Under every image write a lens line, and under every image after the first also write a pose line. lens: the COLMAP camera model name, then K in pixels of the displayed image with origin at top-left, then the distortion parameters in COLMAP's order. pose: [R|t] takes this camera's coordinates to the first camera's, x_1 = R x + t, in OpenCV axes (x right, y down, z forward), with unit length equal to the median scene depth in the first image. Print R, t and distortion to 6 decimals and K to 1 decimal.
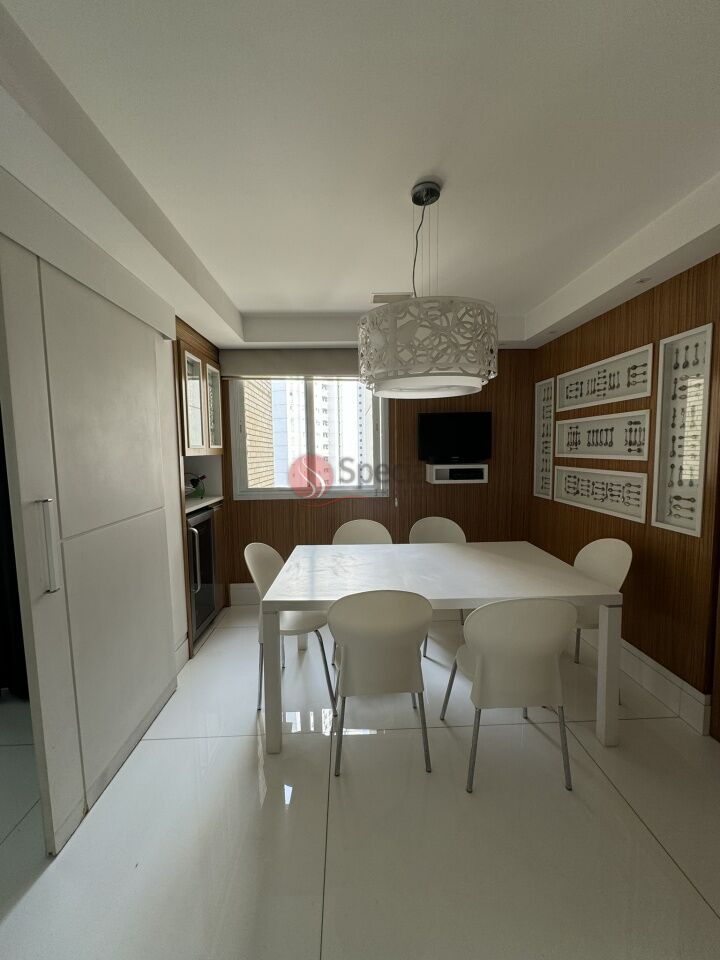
lens RADIAL K [[382.4, 0, 362.7], [0, 382.4, 479.5], [0, 0, 1]] dist [-0.010513, -0.000200]
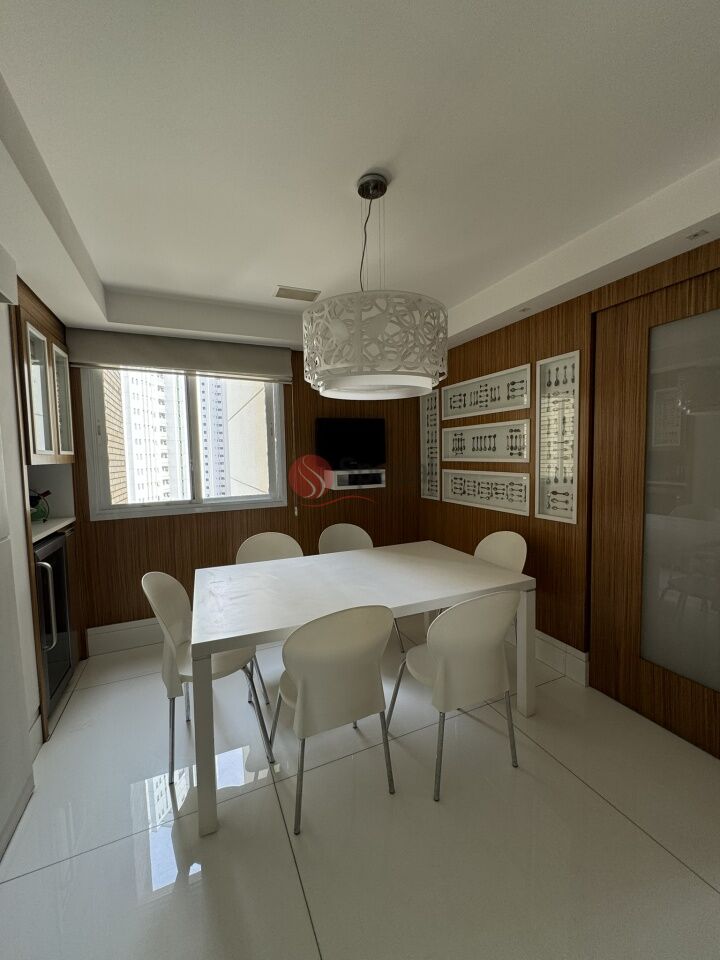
lens RADIAL K [[382.4, 0, 364.6], [0, 382.4, 479.2], [0, 0, 1]] dist [-0.010513, -0.000200]
pose [[0.925737, -0.028806, 0.377069, -0.147344], [0.036966, 0.999212, -0.014421, 0.000279], [-0.376357, 0.027288, 0.926073, 0.086156]]
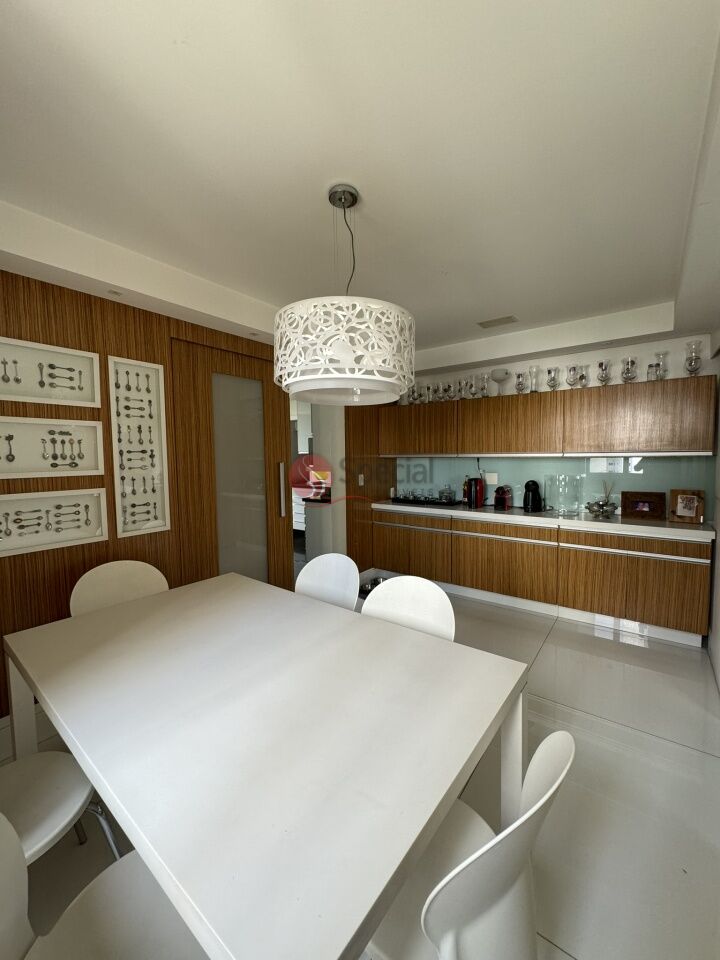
lens RADIAL K [[382.4, 0, 361.0], [0, 382.4, 478.6], [0, 0, 1]] dist [-0.010513, -0.000200]
pose [[-0.773930, -0.020688, 0.632933, -0.320482], [0.070079, 0.990530, 0.118066, -0.093924], [-0.629381, 0.135730, -0.765151, 1.154348]]
